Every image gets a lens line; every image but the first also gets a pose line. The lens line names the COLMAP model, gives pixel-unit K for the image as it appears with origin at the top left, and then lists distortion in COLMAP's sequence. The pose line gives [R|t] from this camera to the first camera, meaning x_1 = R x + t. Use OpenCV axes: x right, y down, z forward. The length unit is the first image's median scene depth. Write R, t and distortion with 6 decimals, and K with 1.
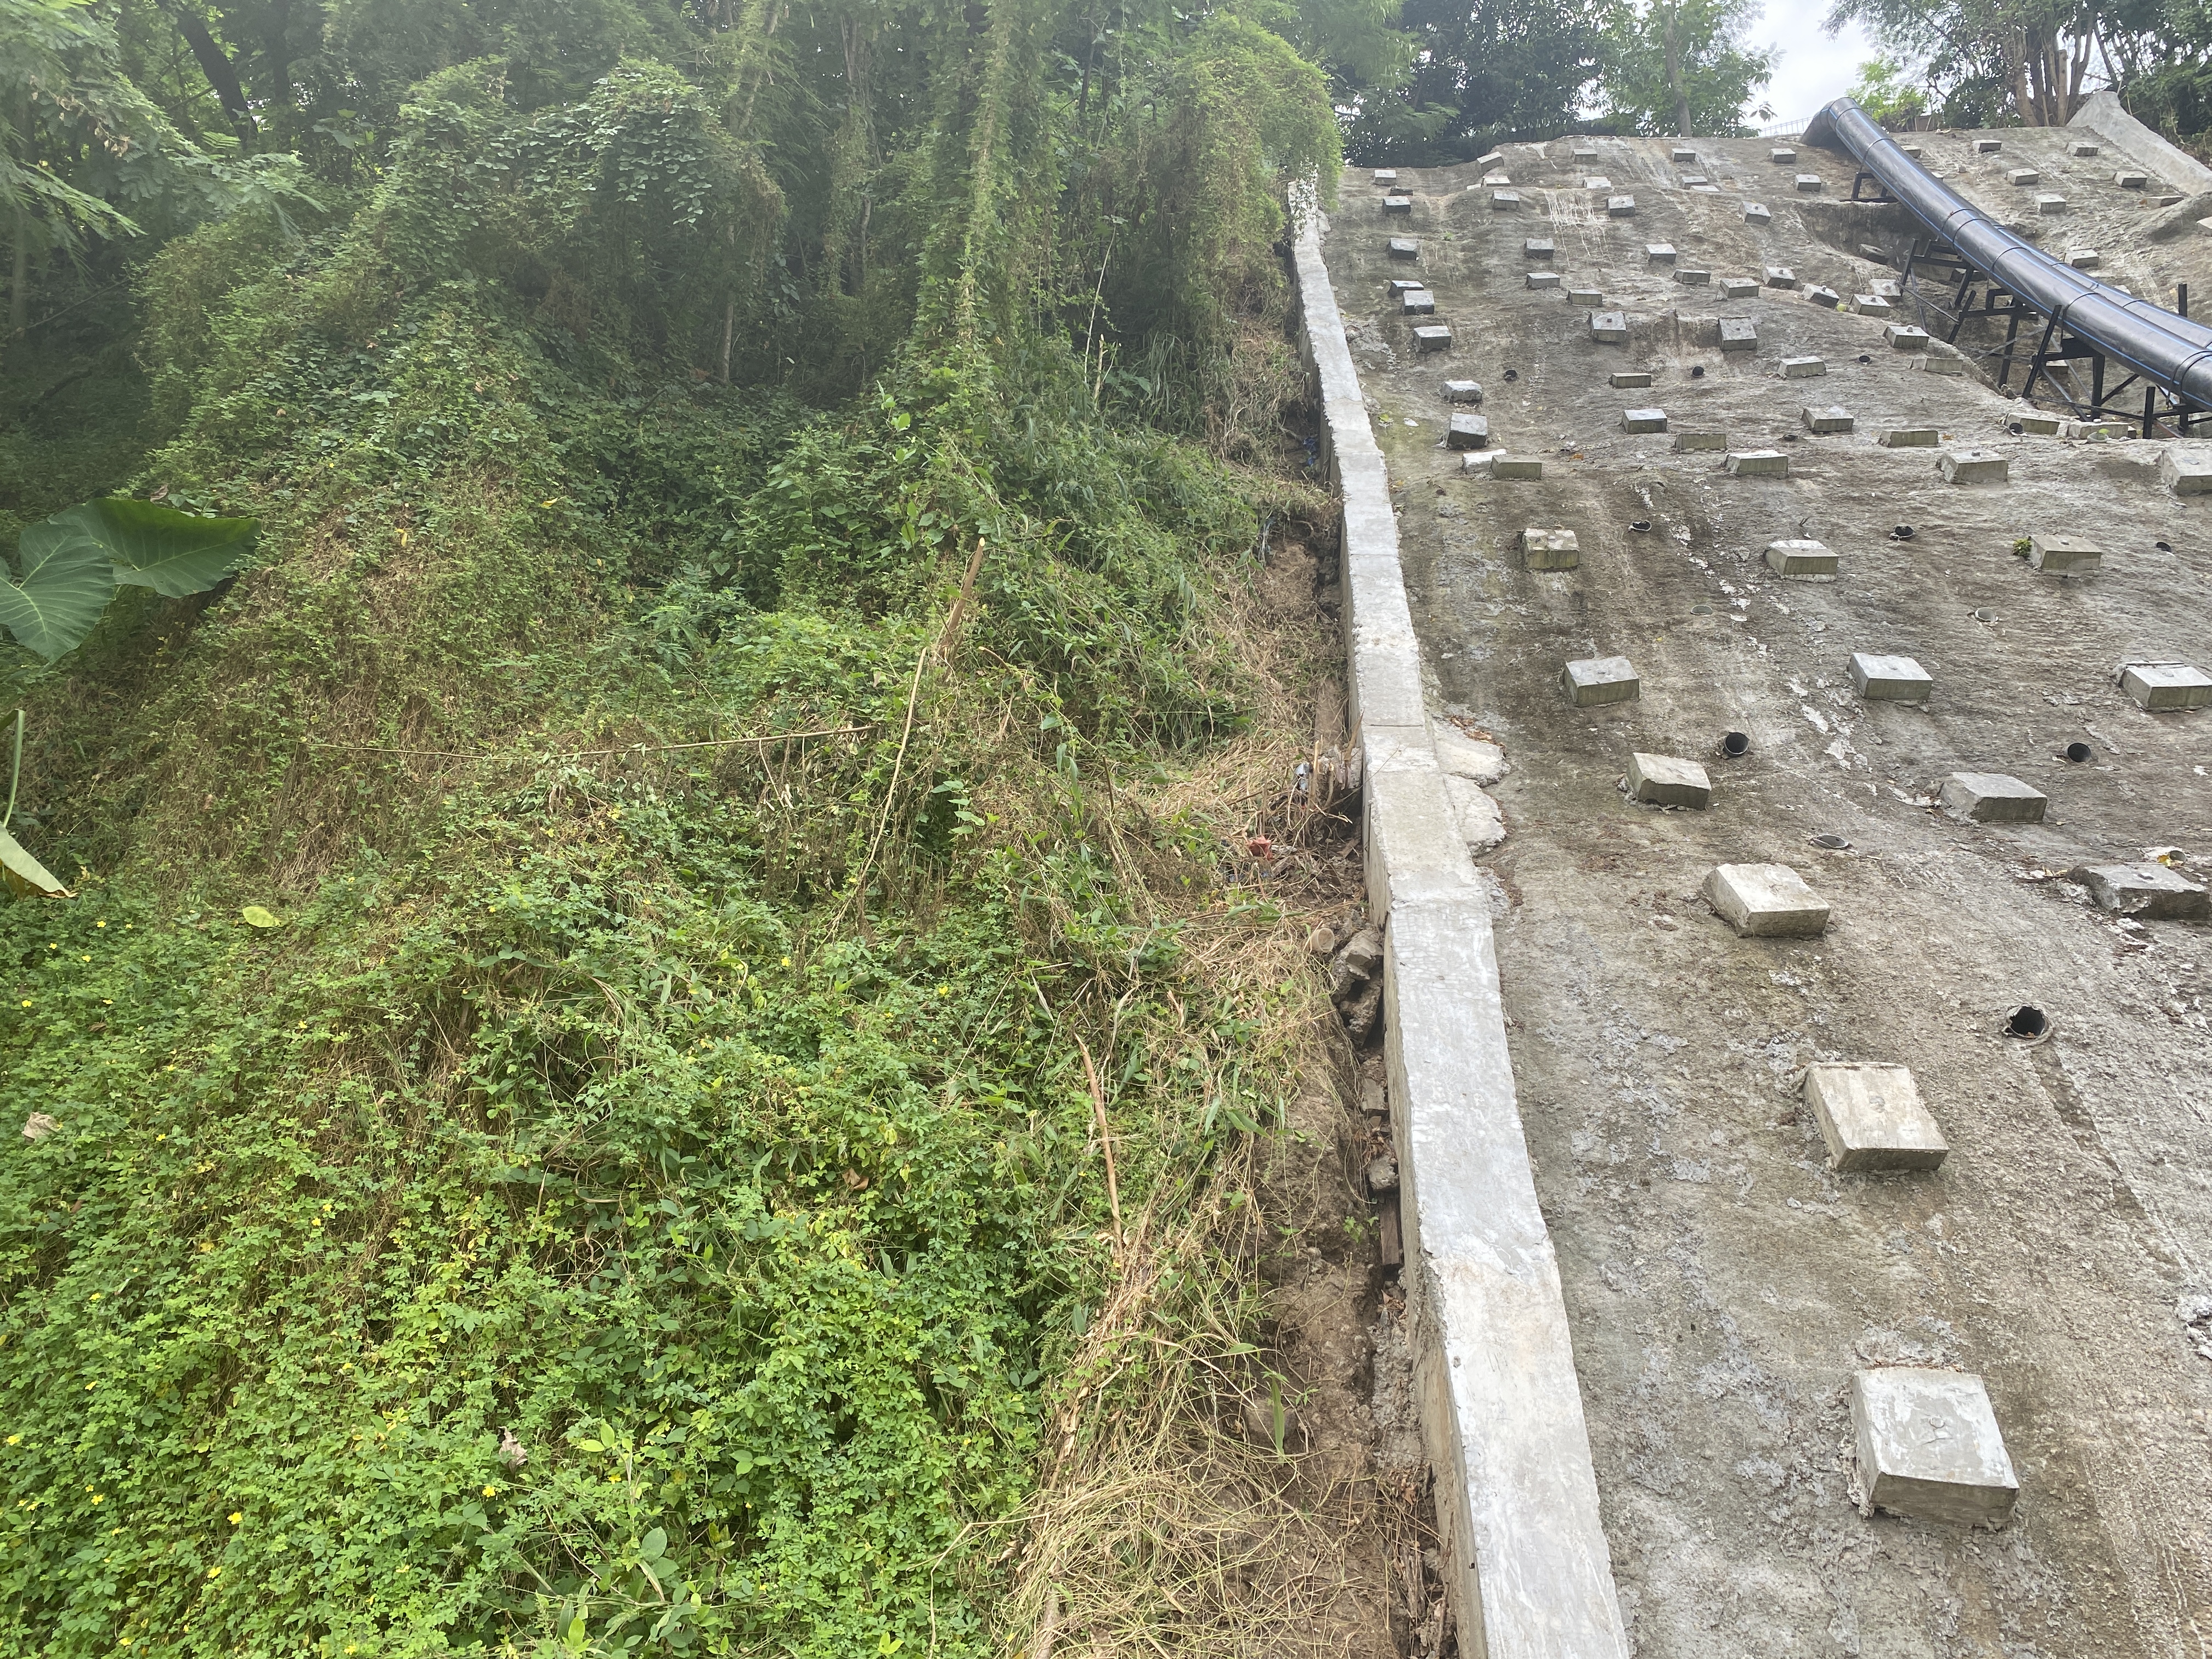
lens RADIAL K [[1719.4, 0, 1106.0], [0, 1719.4, 829.5], [0, 0, 1]] dist [0.014967, -0.008095]
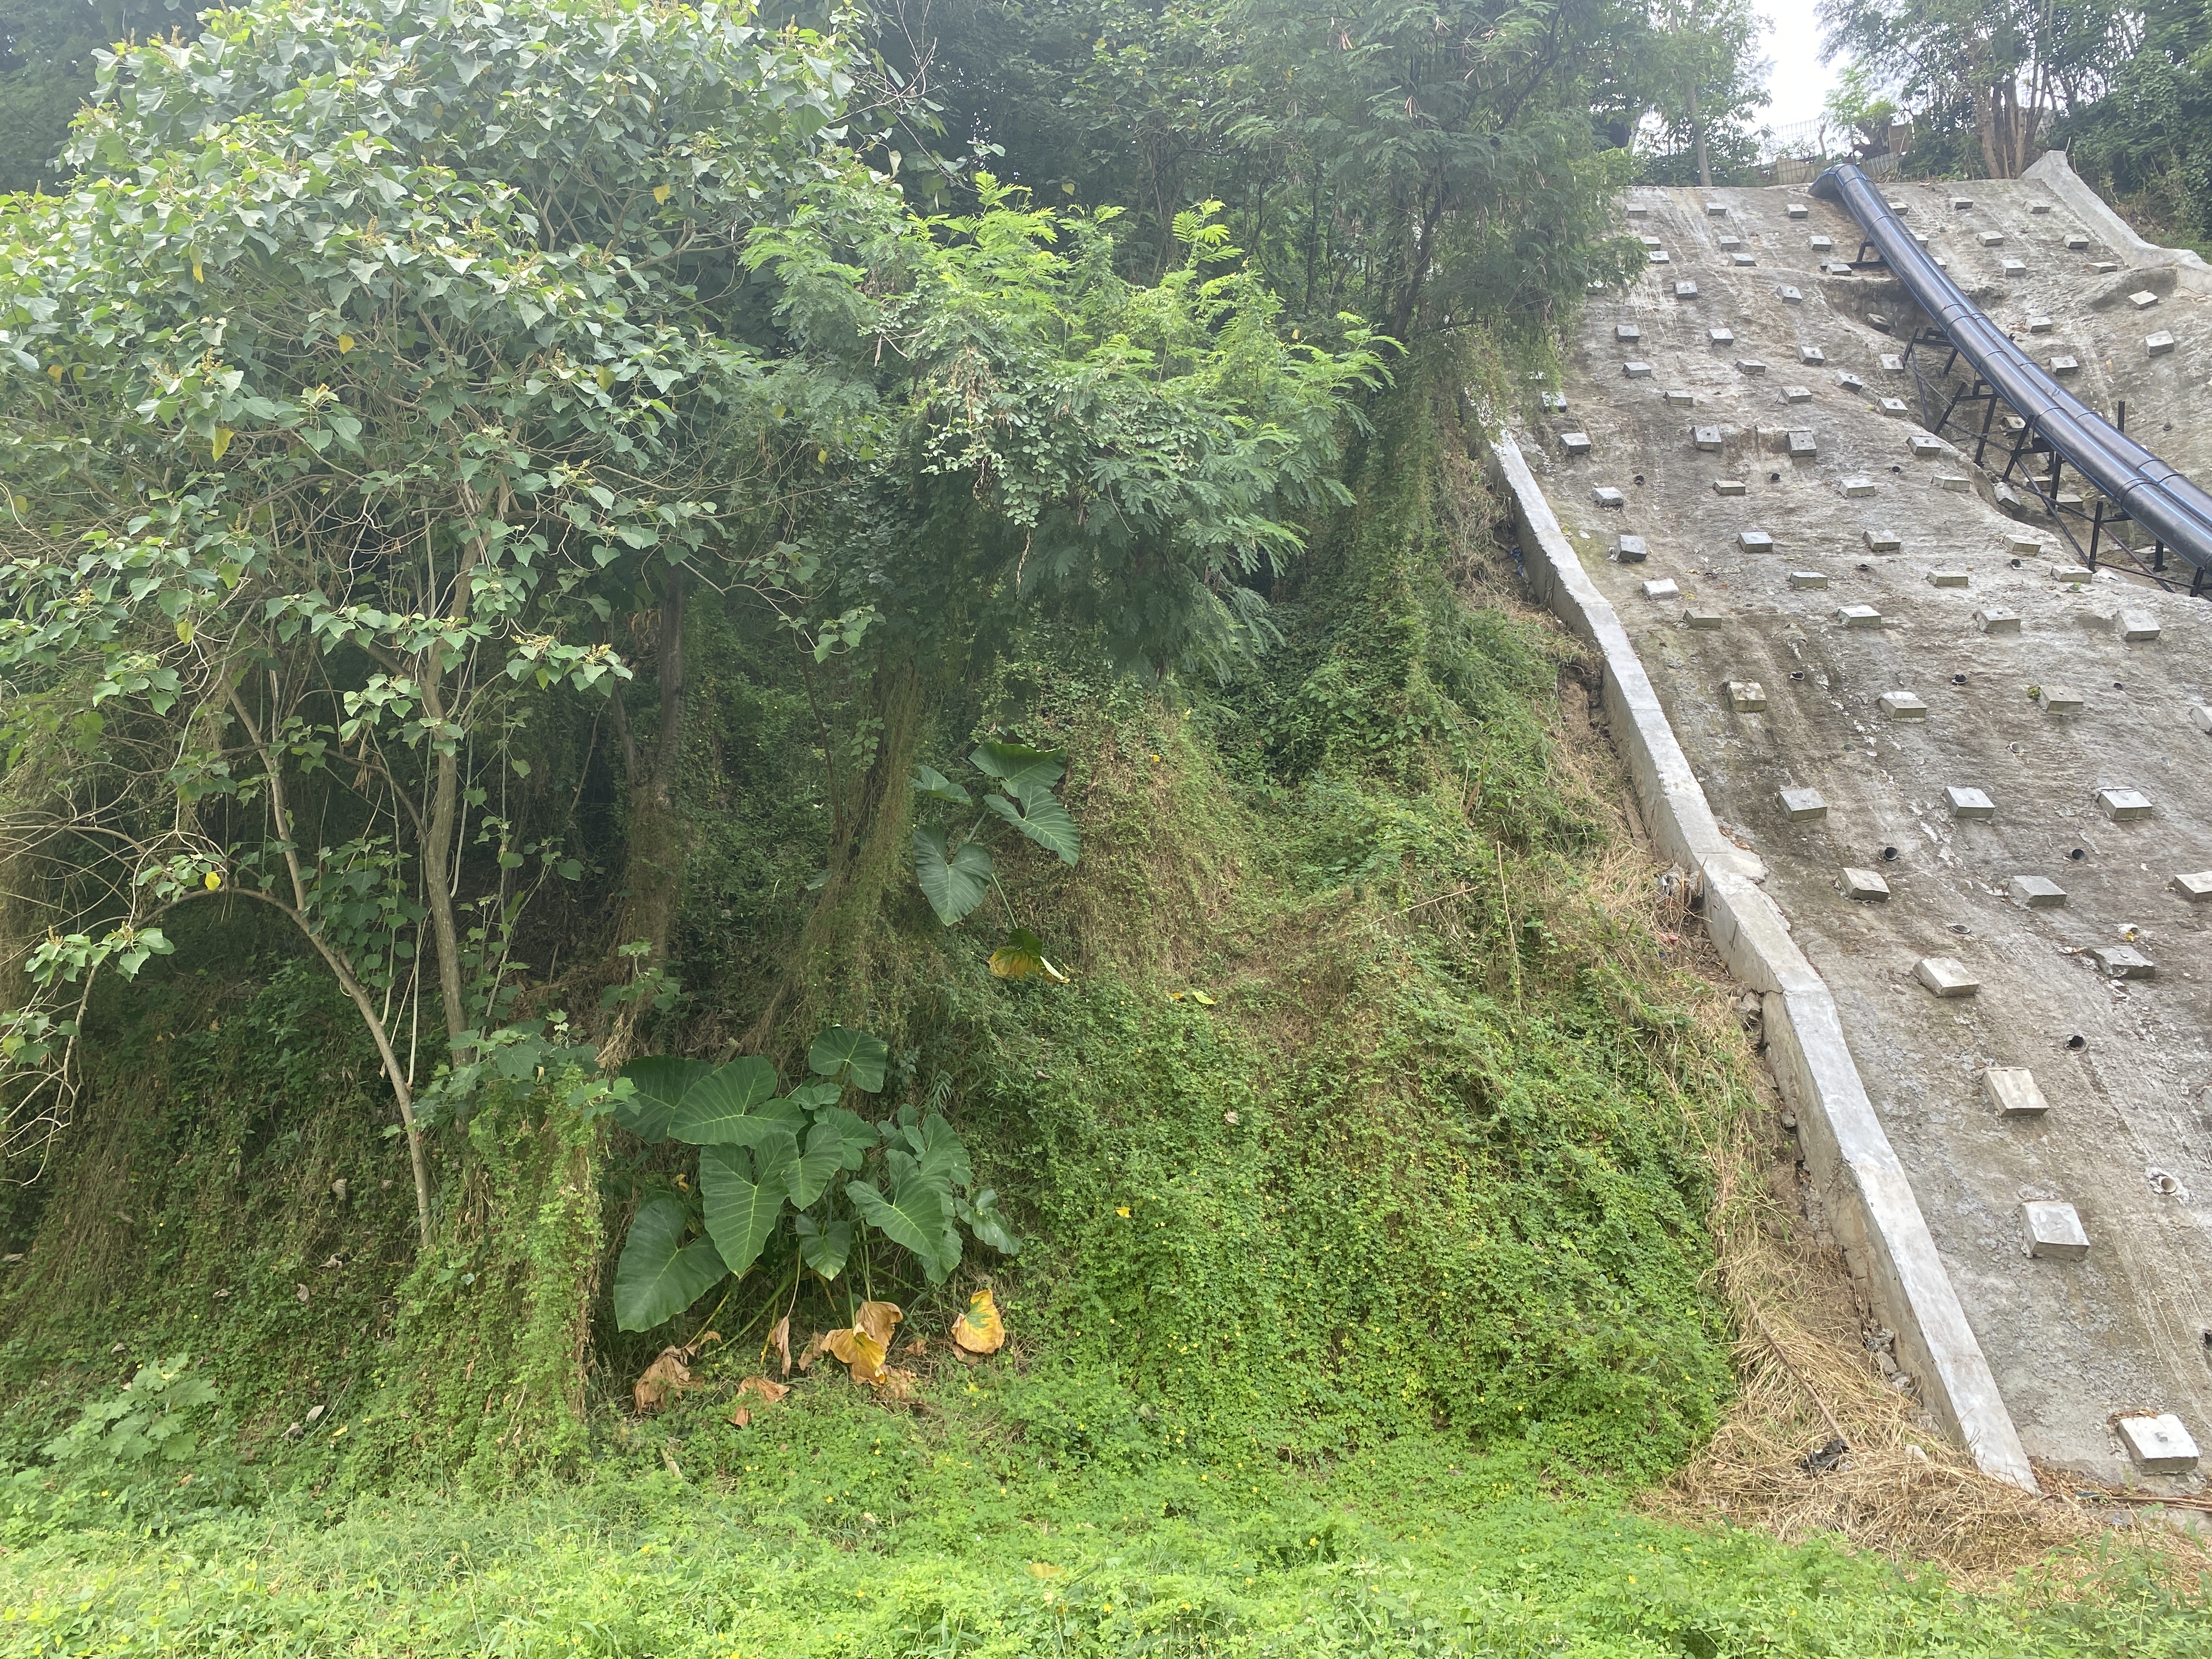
lens RADIAL K [[1796.7, 0, 991.9], [0, 1796.7, 822.1], [0, 0, 1]] dist [0.020581, -0.011431]
pose [[0.999180, -0.024890, 0.031942, -0.544304], [0.021062, 0.993136, 0.115052, -0.274561], [-0.034587, -0.114285, 0.992846, -0.720207]]
